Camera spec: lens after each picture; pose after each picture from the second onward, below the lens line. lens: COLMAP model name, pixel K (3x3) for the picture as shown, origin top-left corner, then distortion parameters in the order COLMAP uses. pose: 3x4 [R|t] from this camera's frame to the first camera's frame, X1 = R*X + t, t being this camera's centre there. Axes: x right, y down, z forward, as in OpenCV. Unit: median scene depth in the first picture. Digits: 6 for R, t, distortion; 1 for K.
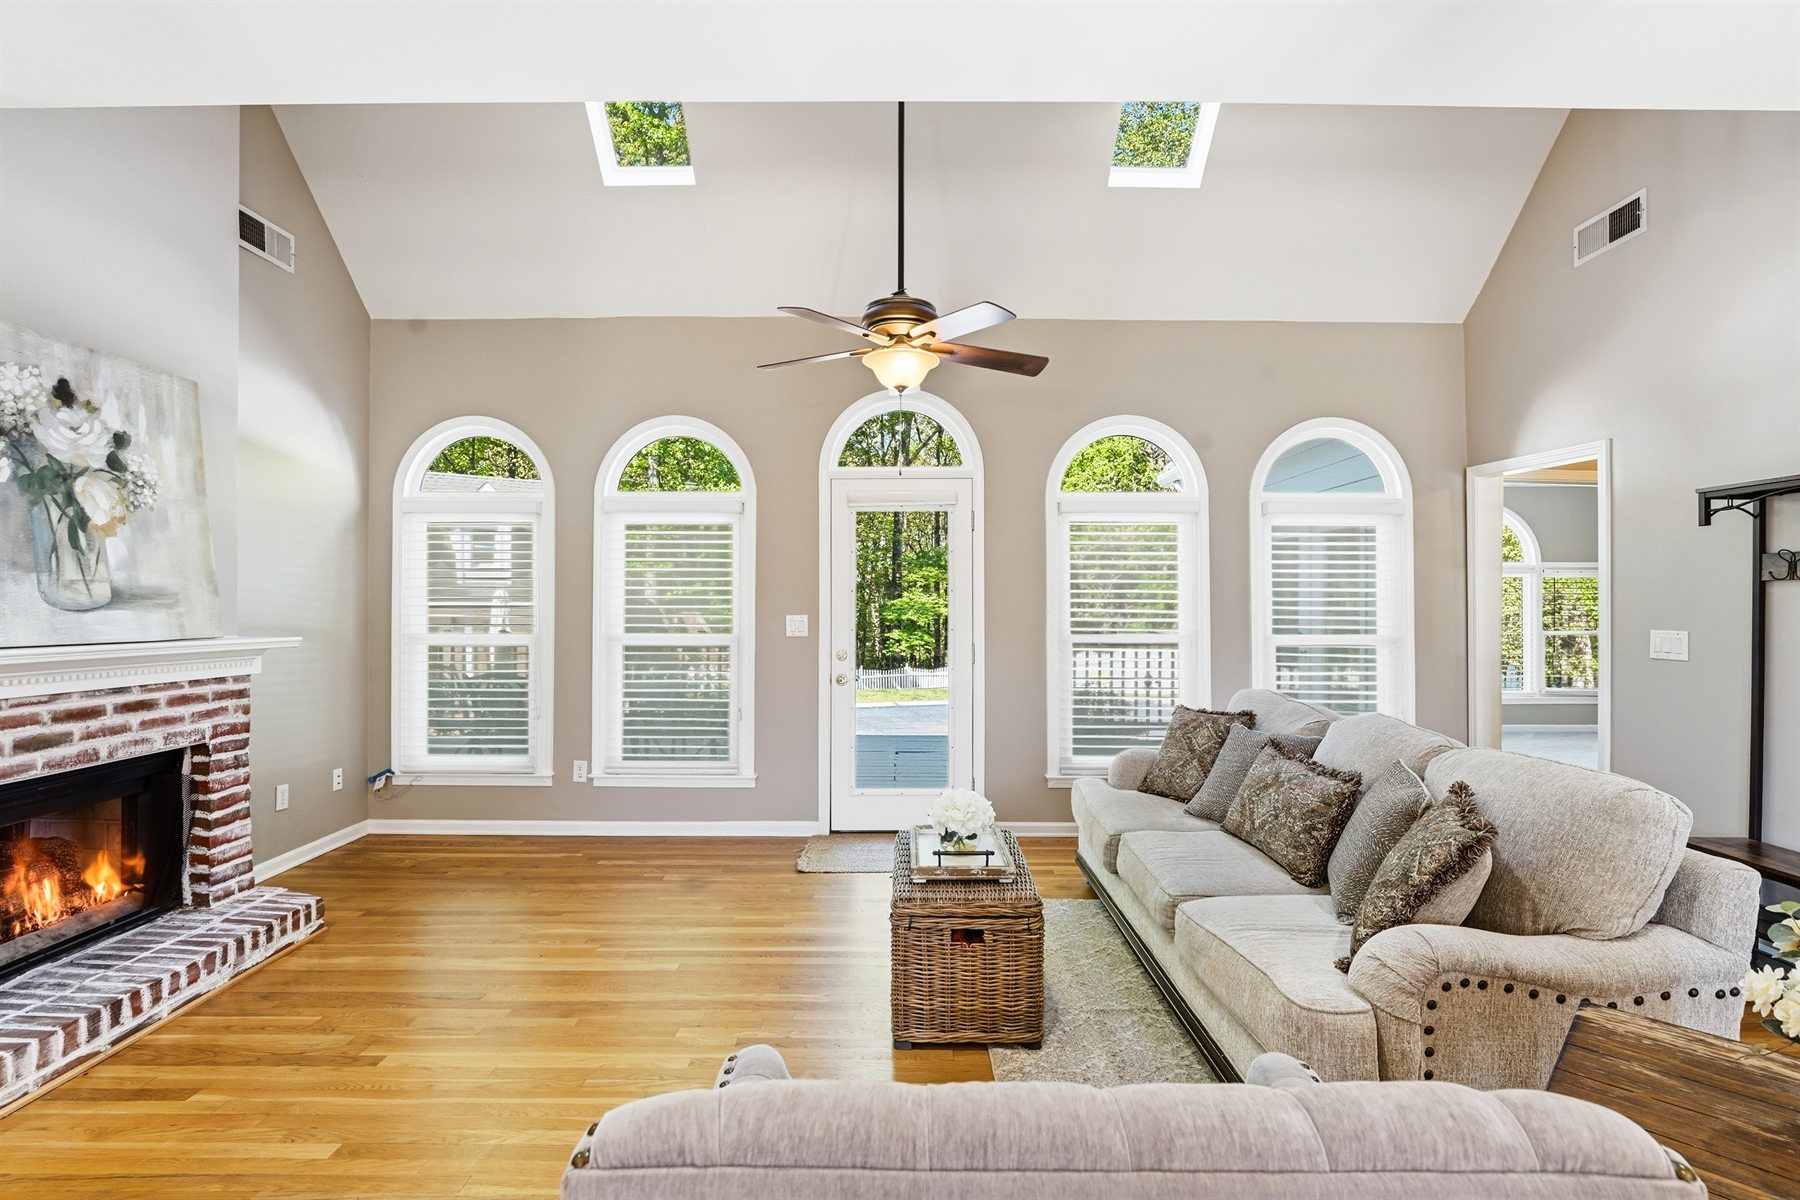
lens RADIAL K [[831.9, 0, 895.7], [0, 831.9, 605.6], [0, 0, 1]] dist [-0.000560, 0.000783]
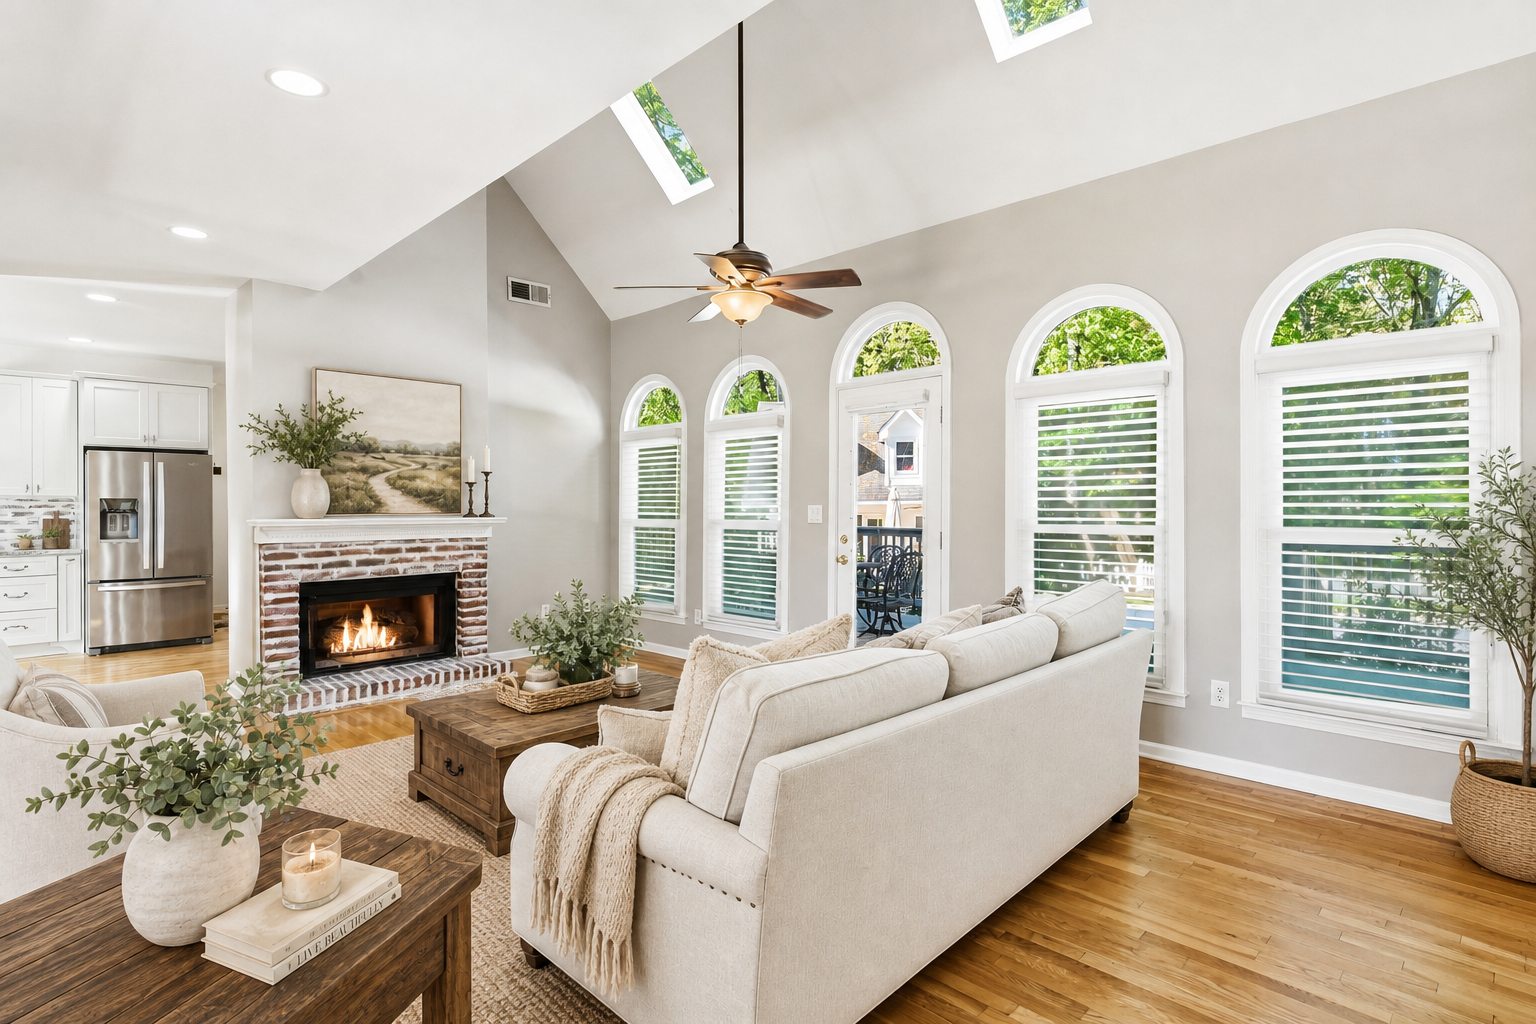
lens RADIAL K [[759.1, 0, 767.3], [0, 759.1, 511.0], [0, 0, 1]] dist [-0.004578, -0.000711]
pose [[0.730640, 0.000595, -0.682763, 0.880382], [0.005113, 0.999967, 0.006343, 0.017907], [0.682744, -0.008126, 0.730613, 0.208465]]
